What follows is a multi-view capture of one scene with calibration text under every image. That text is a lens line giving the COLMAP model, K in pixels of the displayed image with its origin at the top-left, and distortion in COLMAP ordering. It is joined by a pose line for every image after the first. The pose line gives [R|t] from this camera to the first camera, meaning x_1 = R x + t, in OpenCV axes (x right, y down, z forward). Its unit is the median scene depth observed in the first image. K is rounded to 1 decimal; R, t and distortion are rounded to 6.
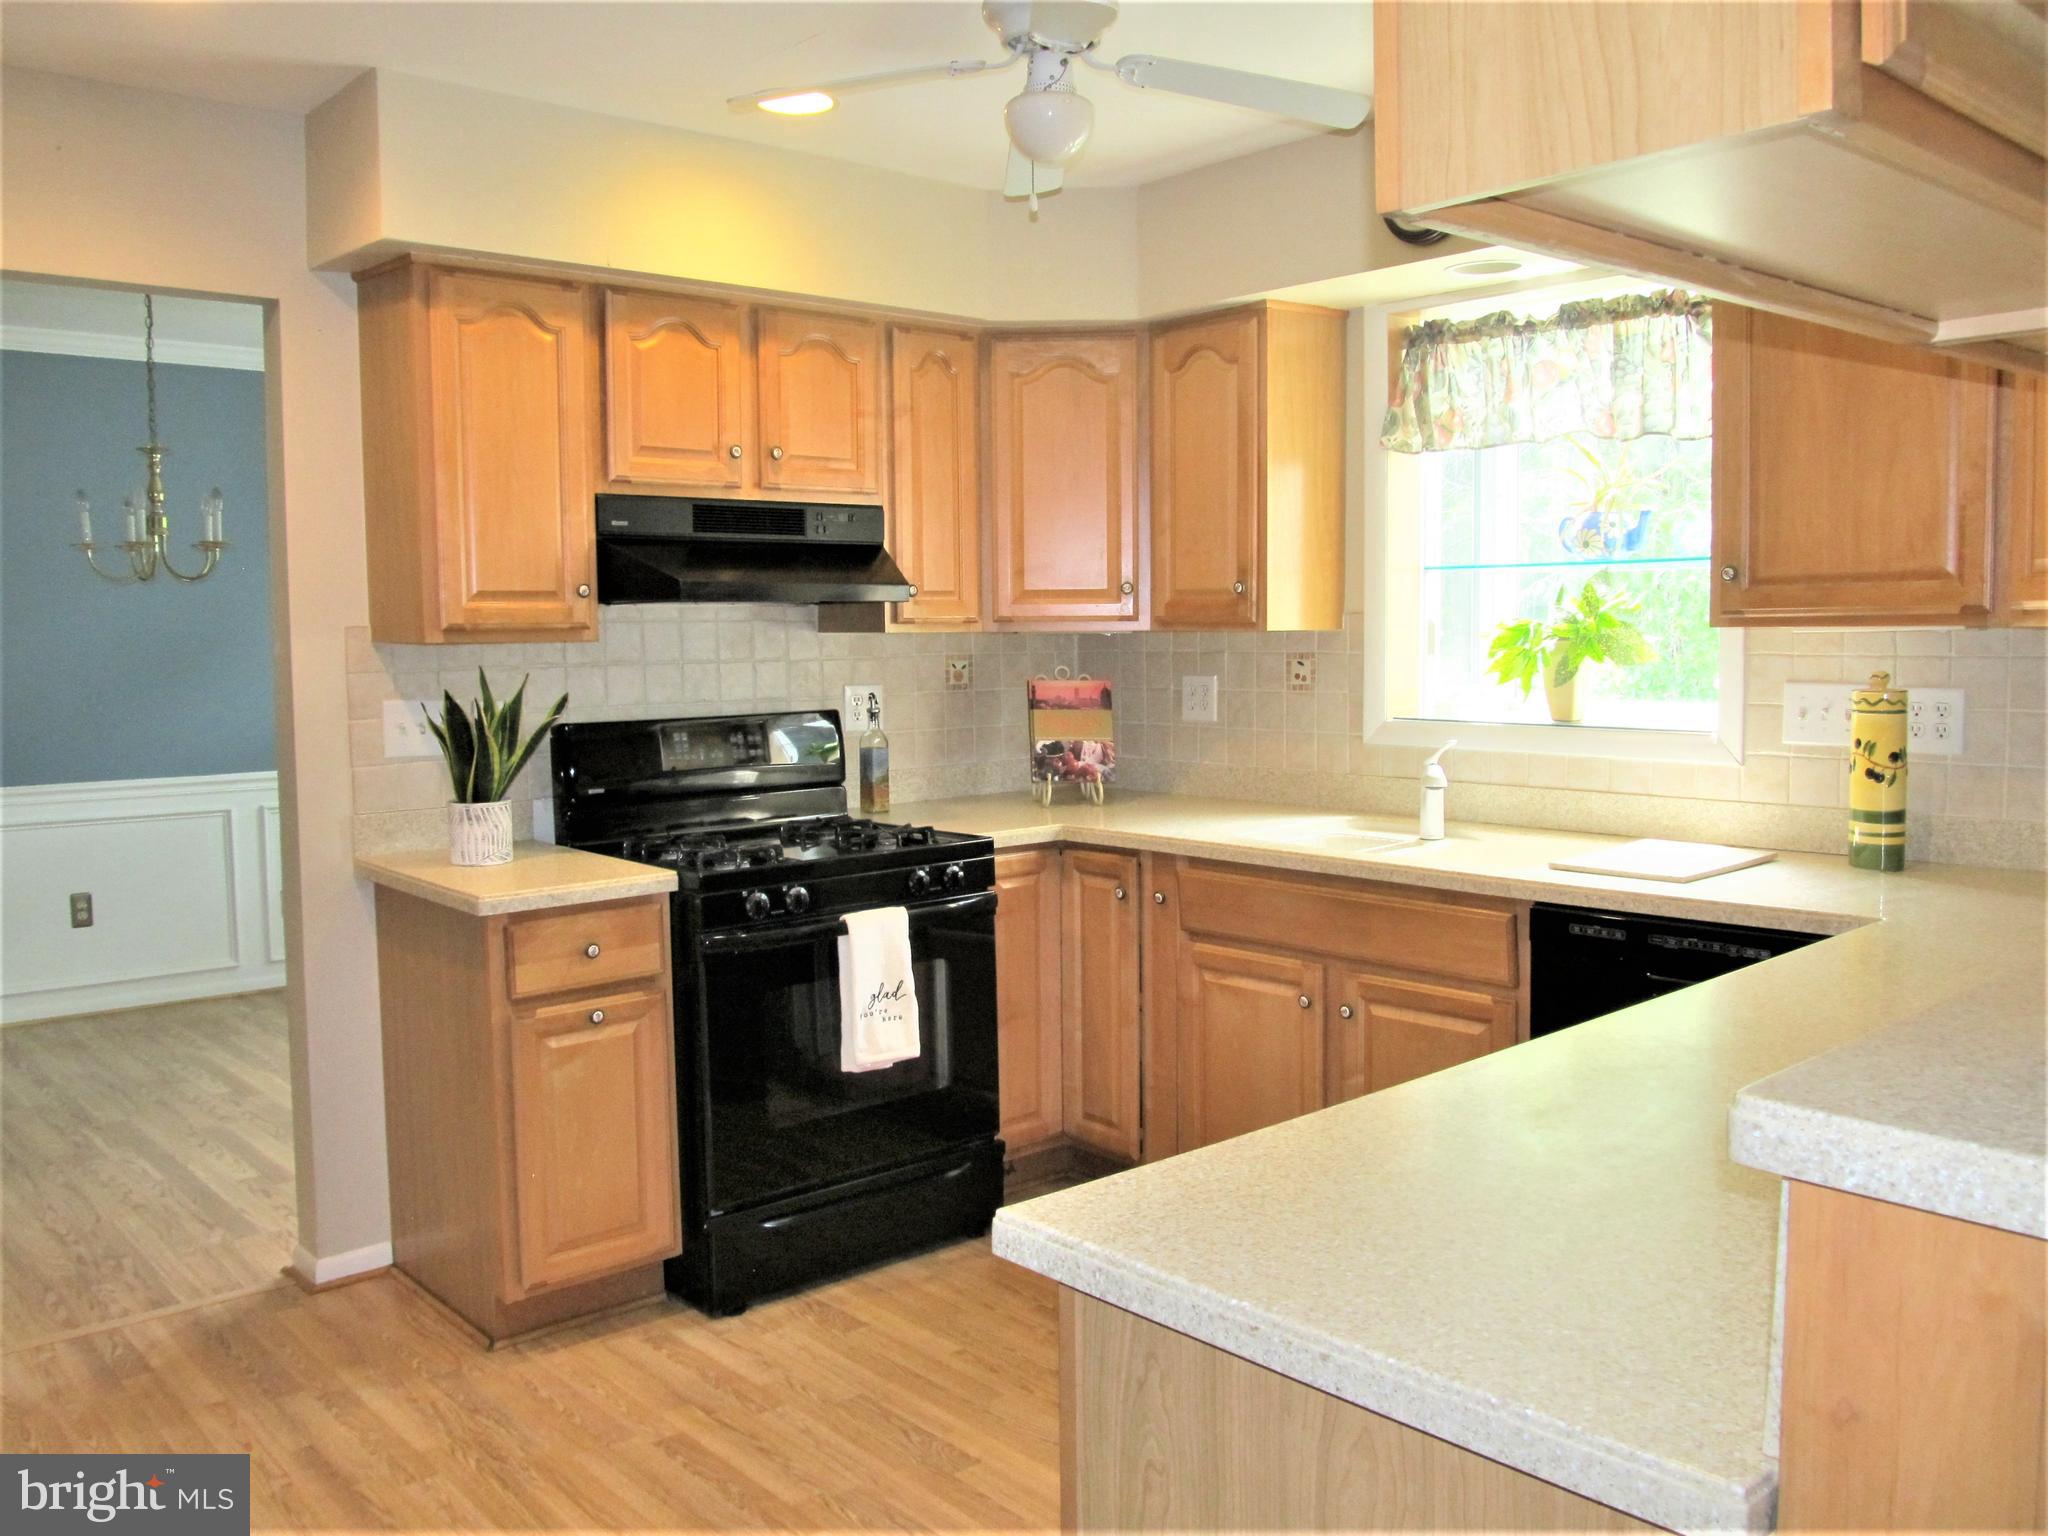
lens RADIAL K [[1676.3, 0, 1024.0], [0, 1676.3, 768.0], [0, 0, 1]] dist [-0.078585, 0.045698]
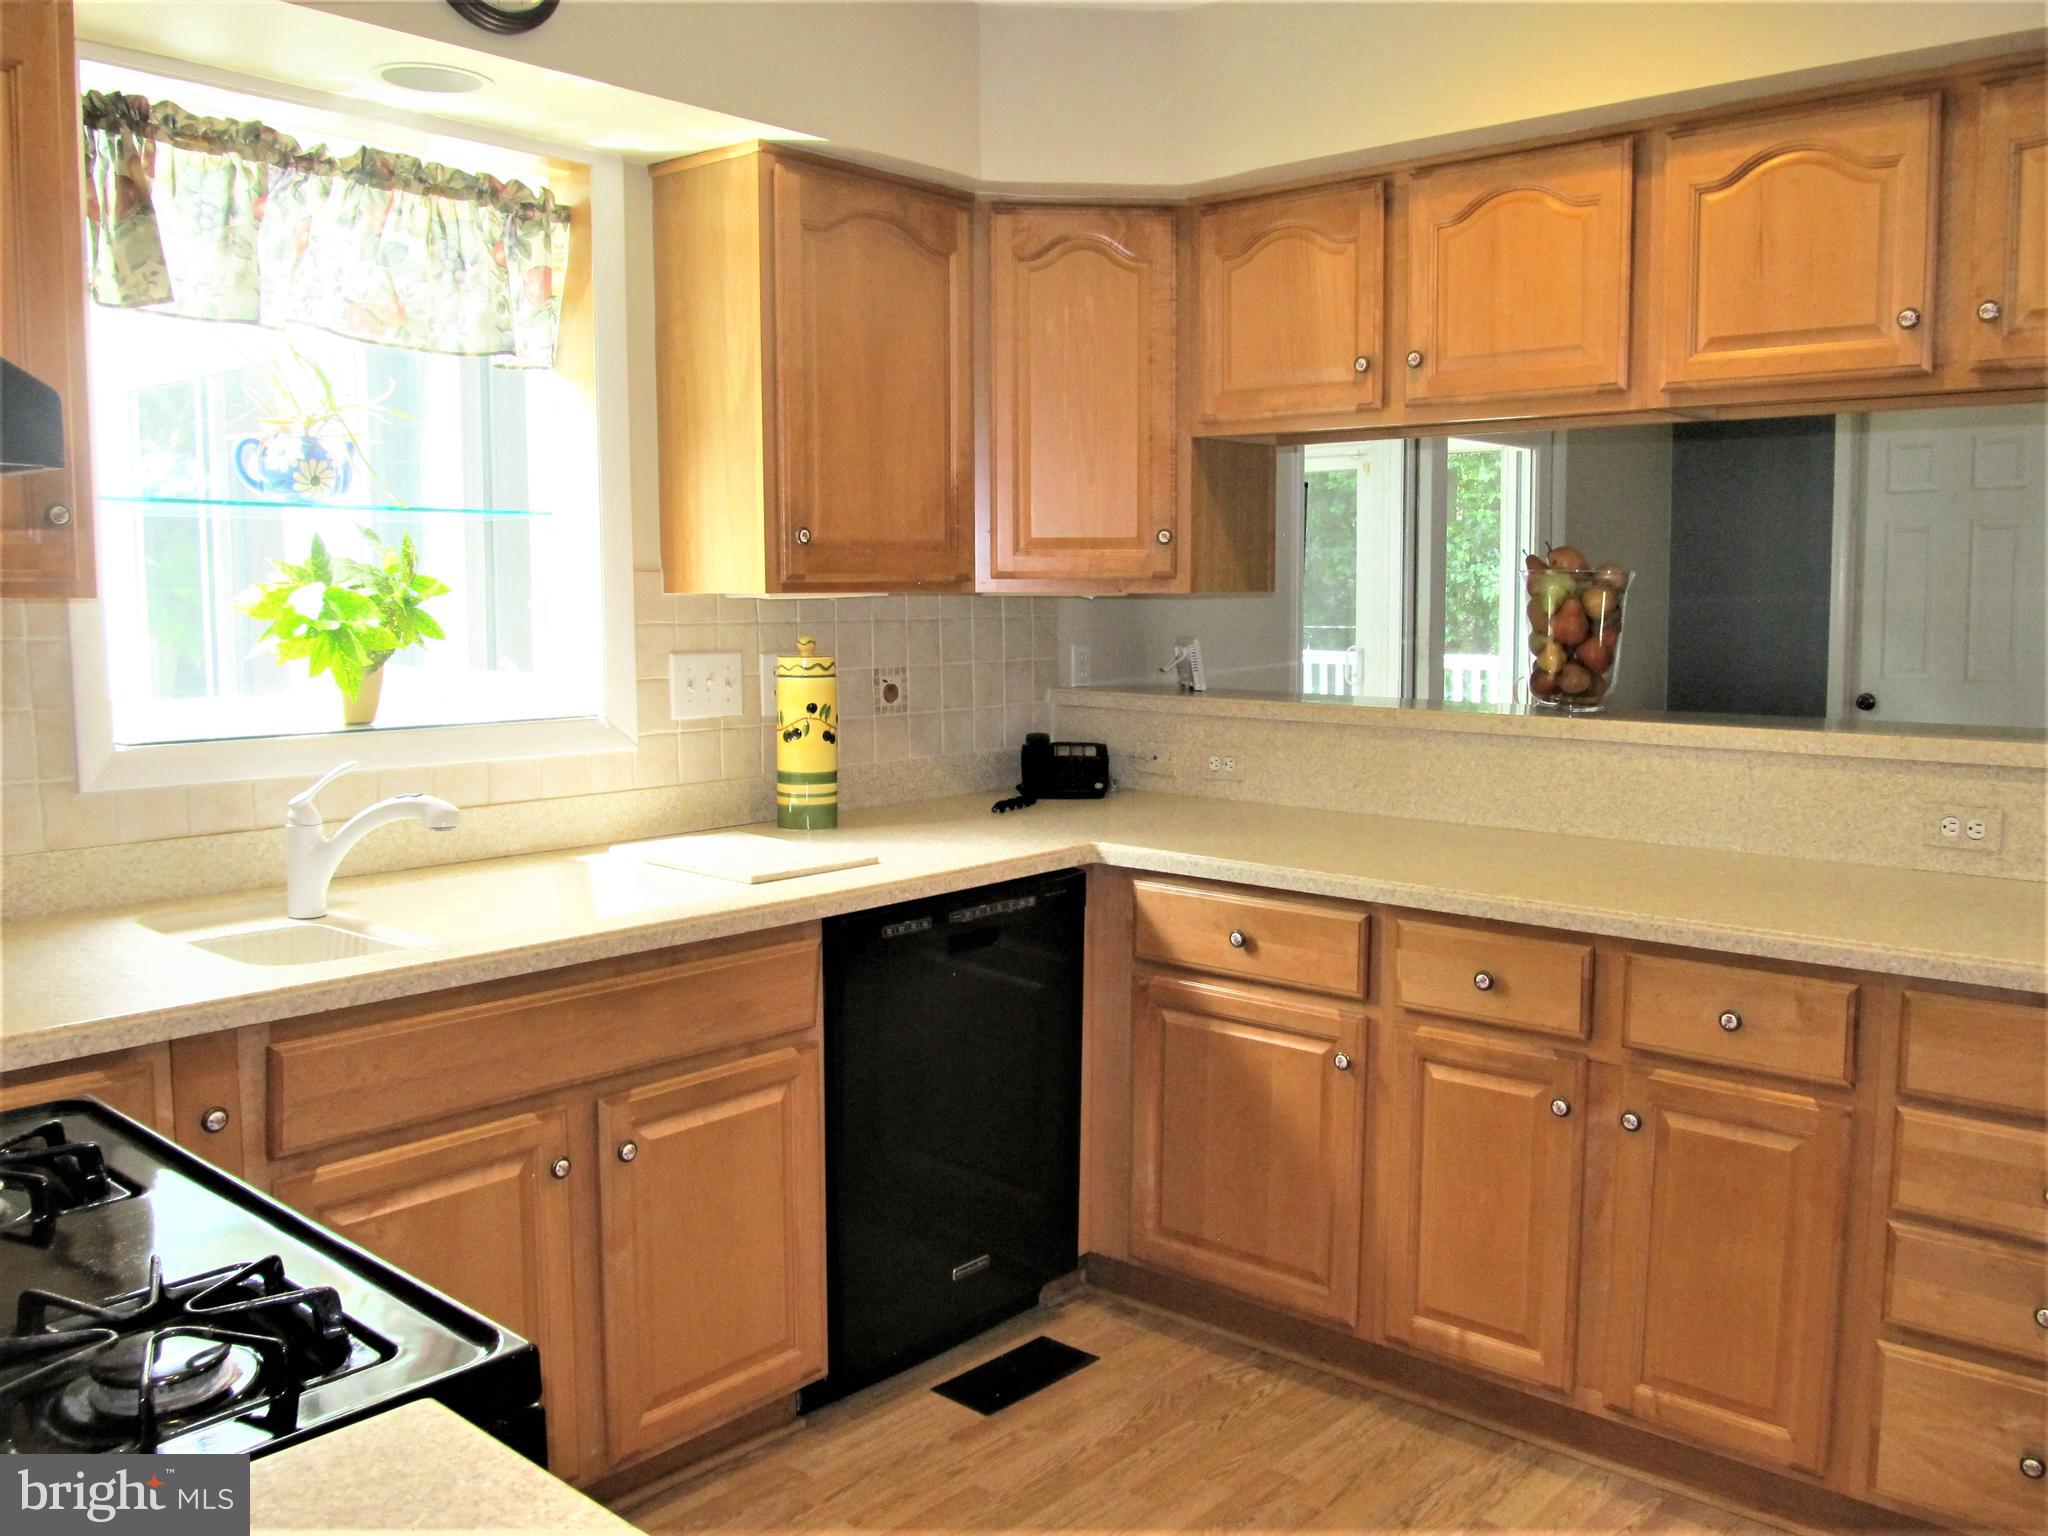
lens RADIAL K [[1676.3, 0, 1024.0], [0, 1676.3, 768.0], [0, 0, 1]] dist [-0.078585, 0.045698]
pose [[-0.137970, -0.090521, 0.986291, -0.481551], [0.082705, 0.991284, 0.102548, -0.065936], [-0.986977, 0.095719, -0.129281, 0.898475]]
